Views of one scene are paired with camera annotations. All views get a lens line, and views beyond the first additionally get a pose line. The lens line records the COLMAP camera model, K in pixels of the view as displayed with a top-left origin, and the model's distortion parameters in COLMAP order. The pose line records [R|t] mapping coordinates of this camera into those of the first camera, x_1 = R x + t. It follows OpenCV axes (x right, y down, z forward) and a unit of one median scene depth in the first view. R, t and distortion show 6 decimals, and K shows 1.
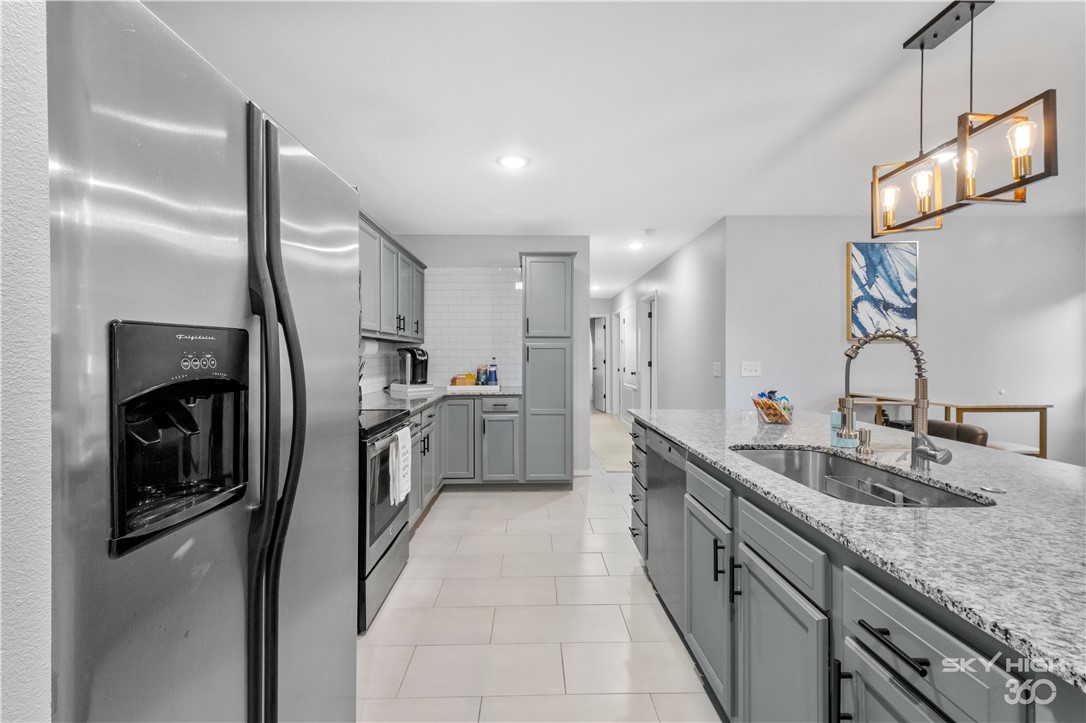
lens RADIAL K [[471.5, 0, 543.0], [0, 471.5, 361.5], [0, 0, 1]] dist [0.009192, -0.000198]
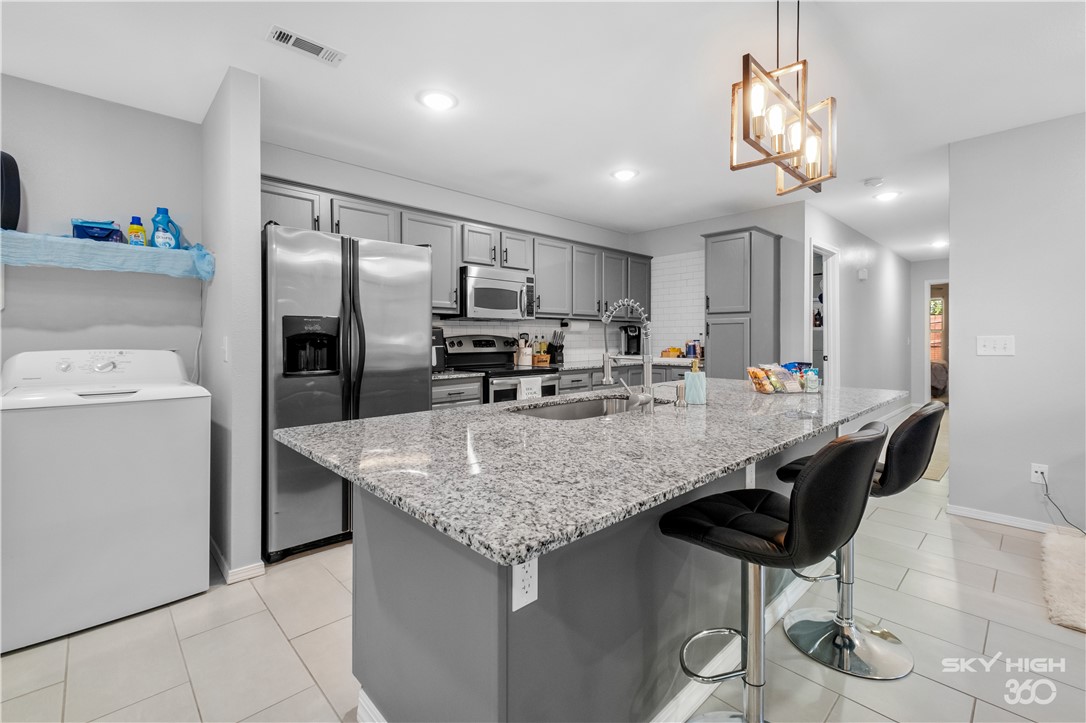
lens RADIAL K [[470.8, 0, 542.7], [0, 470.8, 337.2], [0, 0, 1]] dist [0.013258, -0.000087]
pose [[0.673920, -0.001466, -0.738803, 0.509759], [-0.008566, 0.999915, -0.009797, 0.016272], [0.738754, 0.012931, 0.673851, -0.004692]]
